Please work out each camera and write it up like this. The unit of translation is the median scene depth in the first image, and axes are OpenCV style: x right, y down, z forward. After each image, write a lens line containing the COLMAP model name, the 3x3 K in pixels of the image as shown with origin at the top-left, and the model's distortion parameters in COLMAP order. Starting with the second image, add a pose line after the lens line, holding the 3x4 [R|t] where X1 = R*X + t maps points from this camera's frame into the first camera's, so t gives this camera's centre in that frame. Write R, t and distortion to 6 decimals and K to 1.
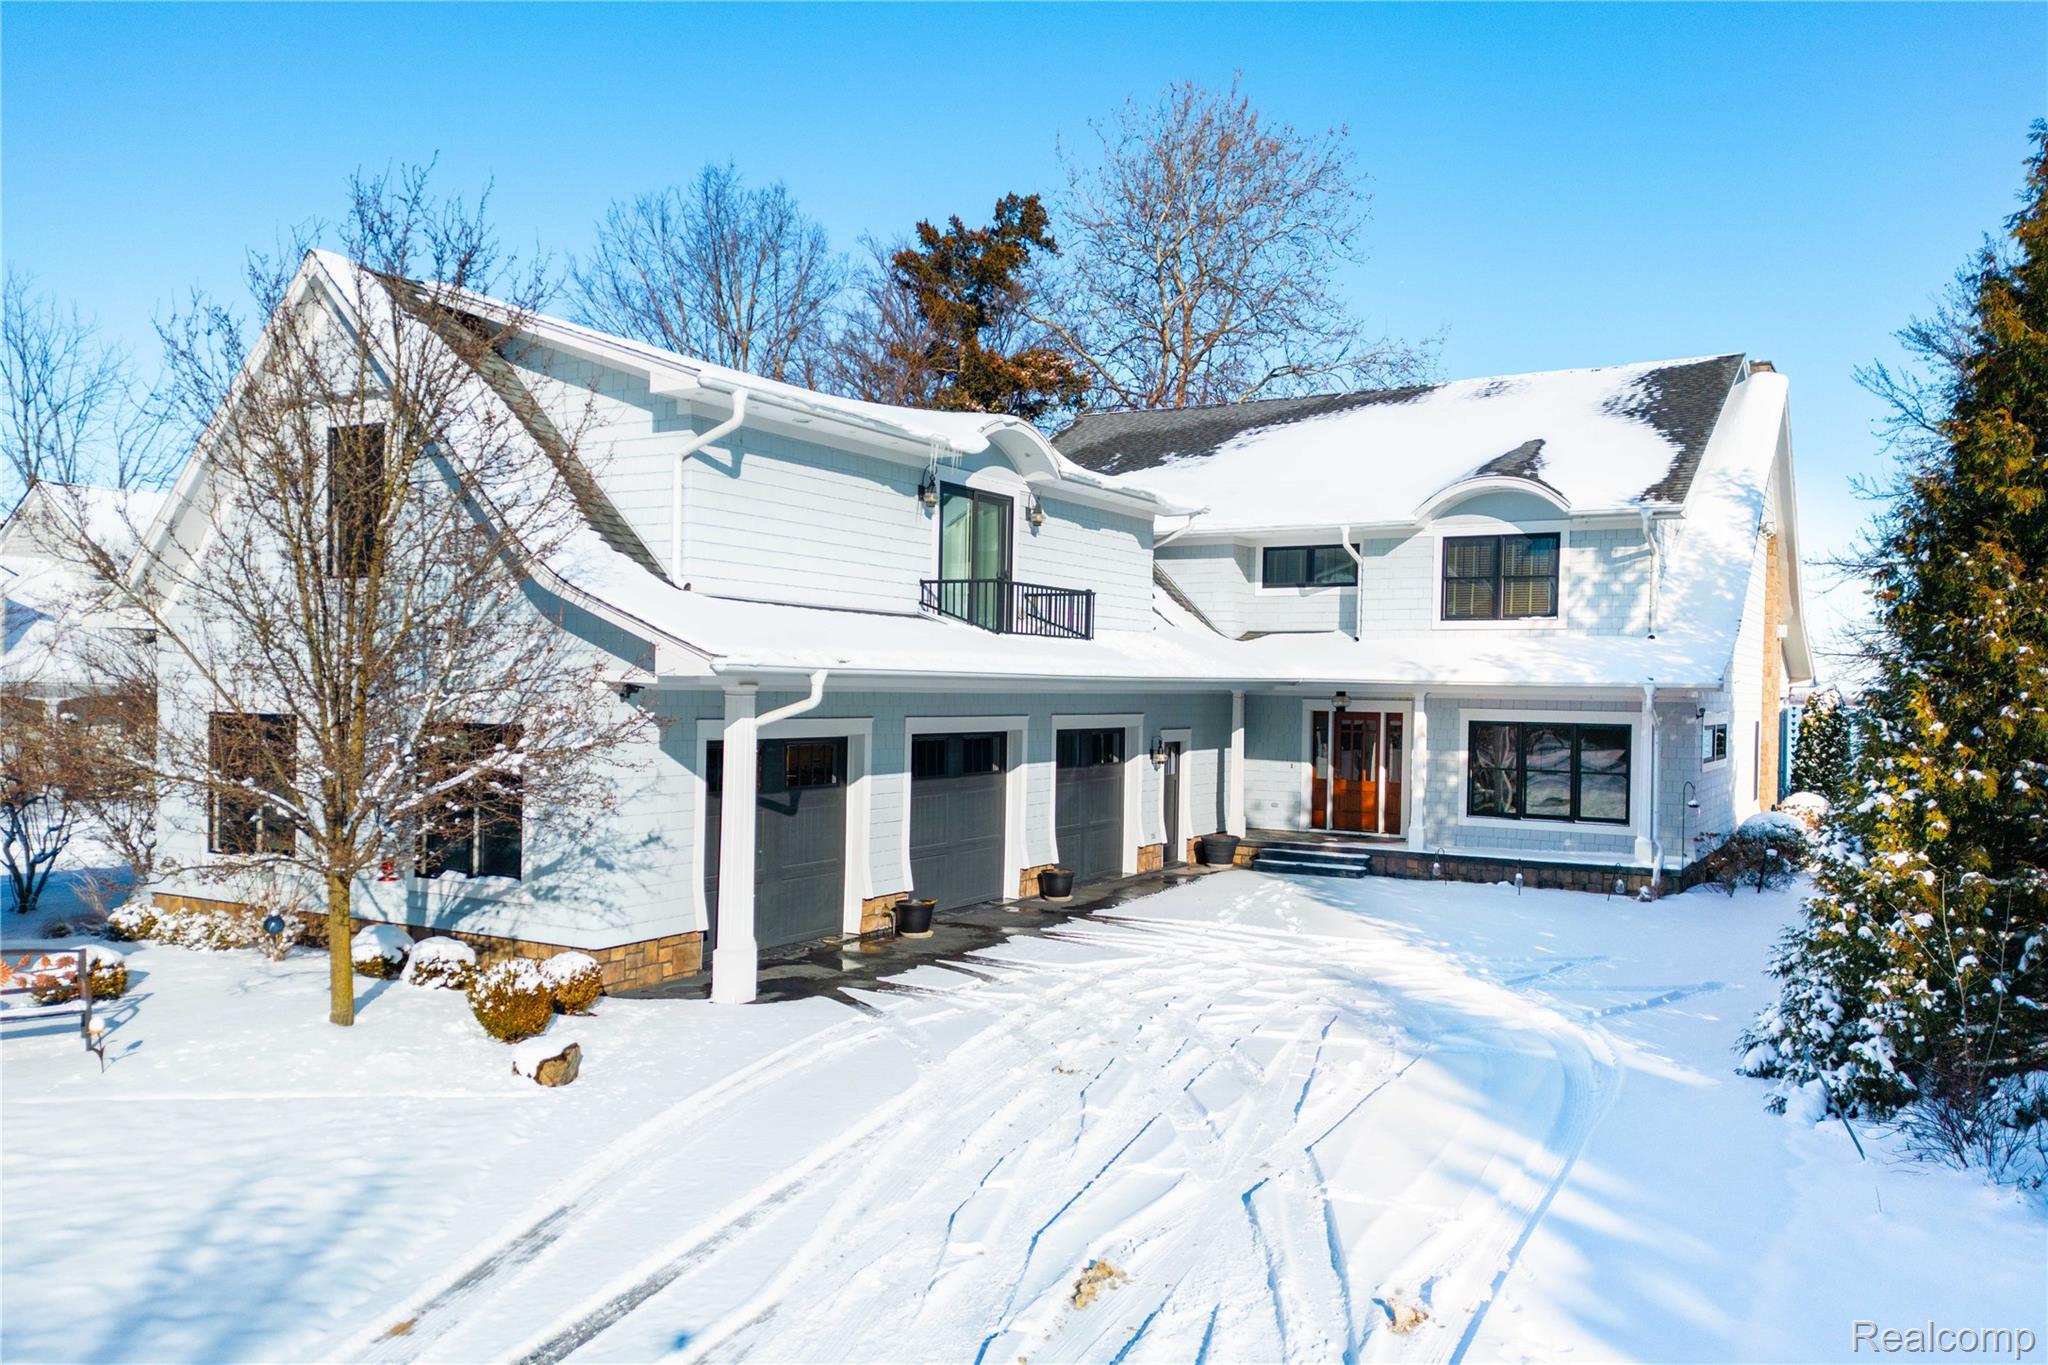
lens RADIAL K [[1488.7, 0, 1039.4], [0, 1488.7, 730.7], [0, 0, 1]] dist [0.109831, -0.103582]
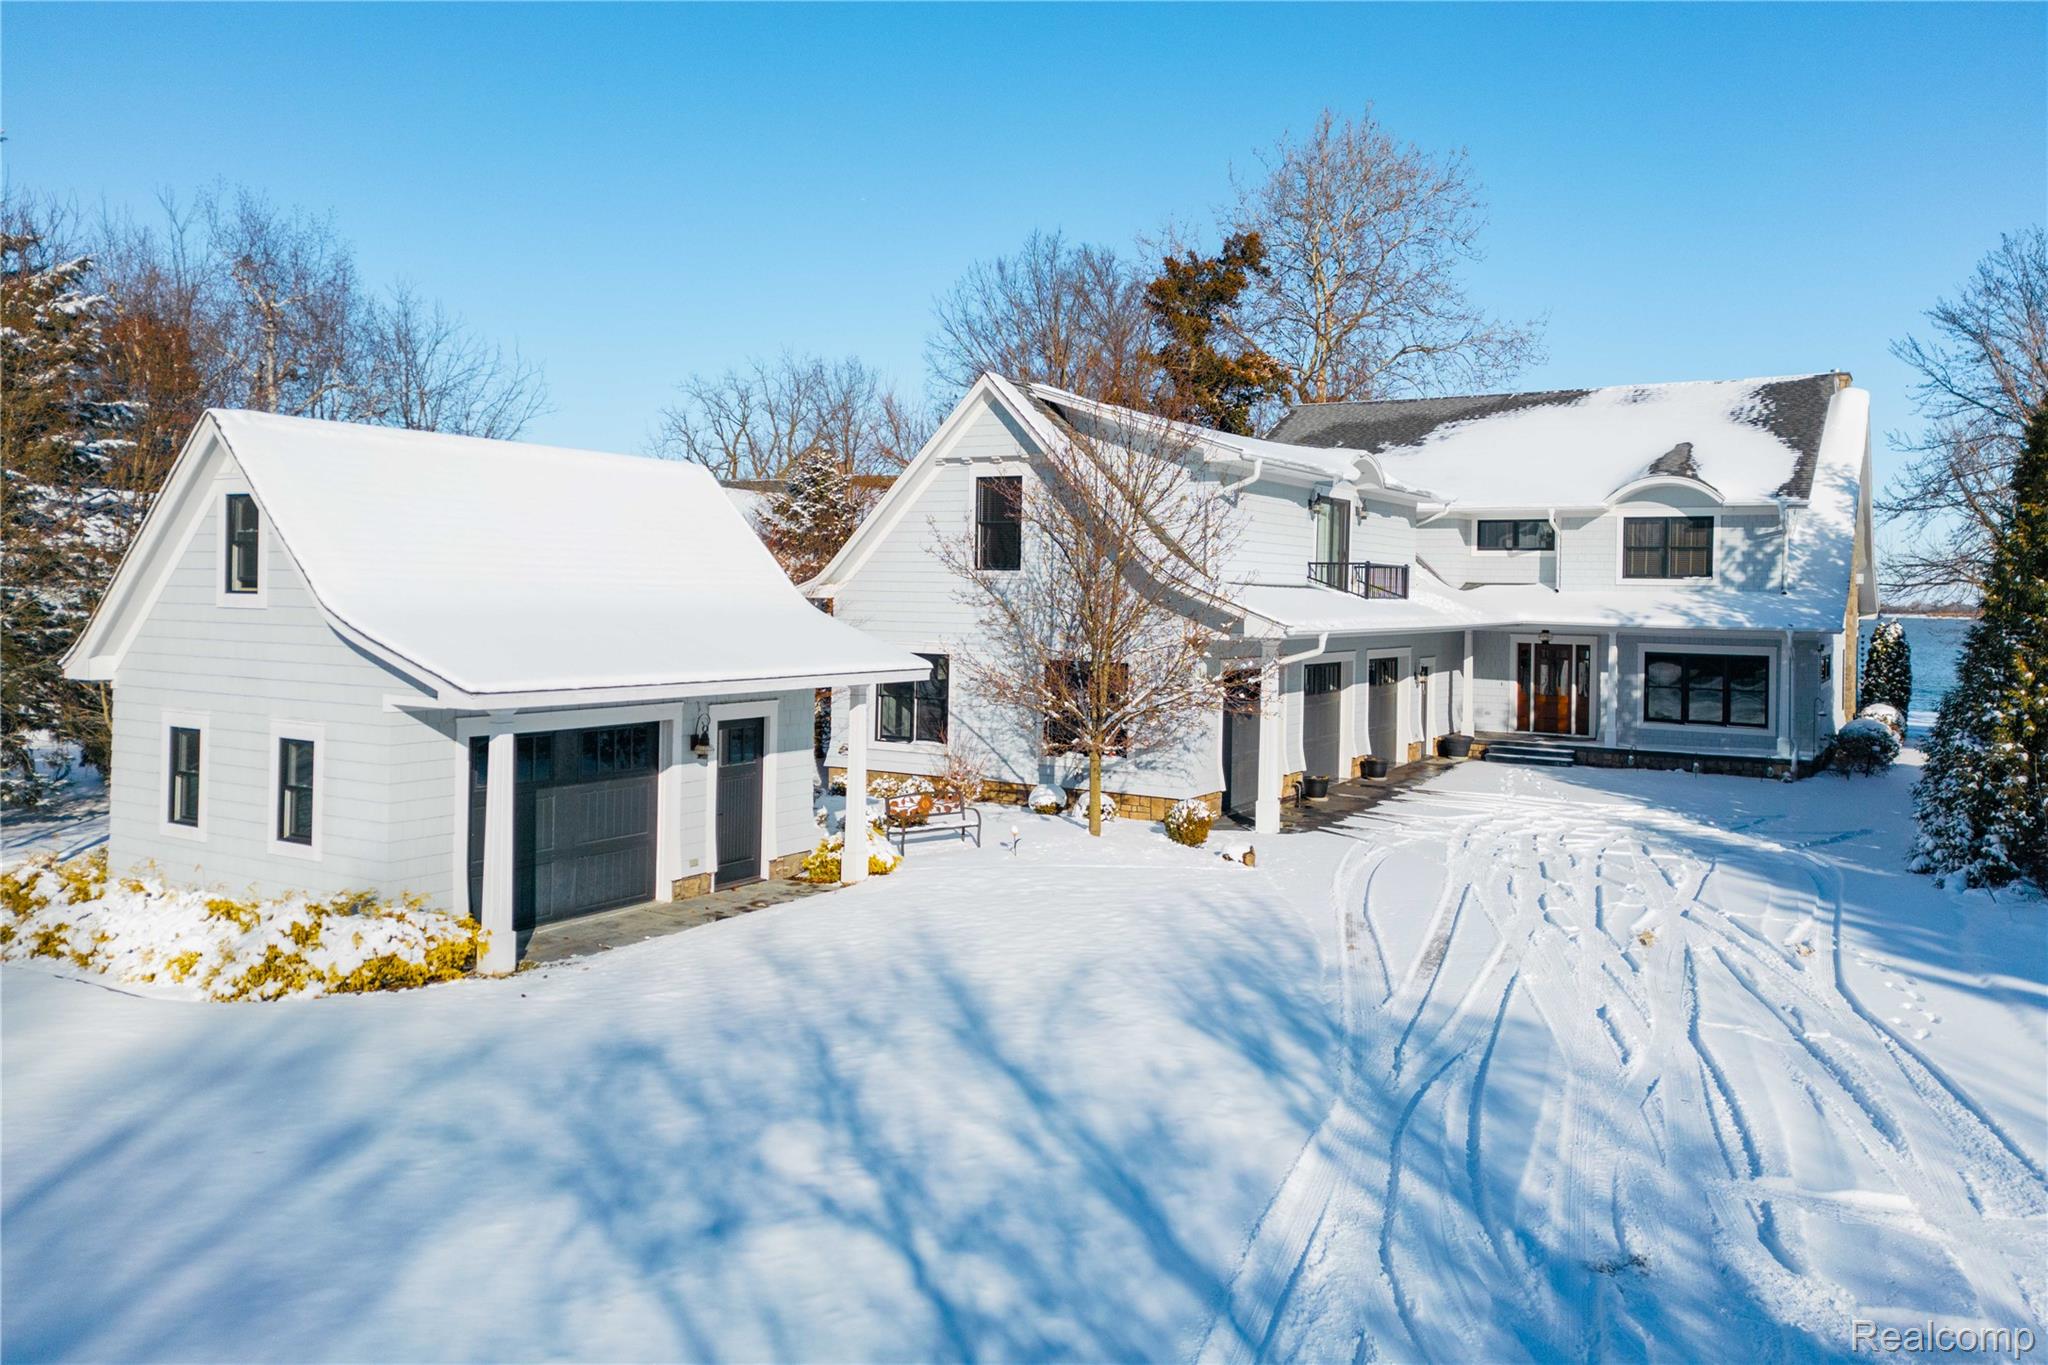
lens RADIAL K [[1453.6, 0, 1039.6], [0, 1453.6, 605.9], [0, 0, 1]] dist [0.086098, -0.068382]
pose [[0.999912, 0.000498, -0.013260, -0.261450], [-0.000774, 0.999783, -0.020830, -0.021275], [0.013247, 0.020839, 0.999695, -0.366929]]
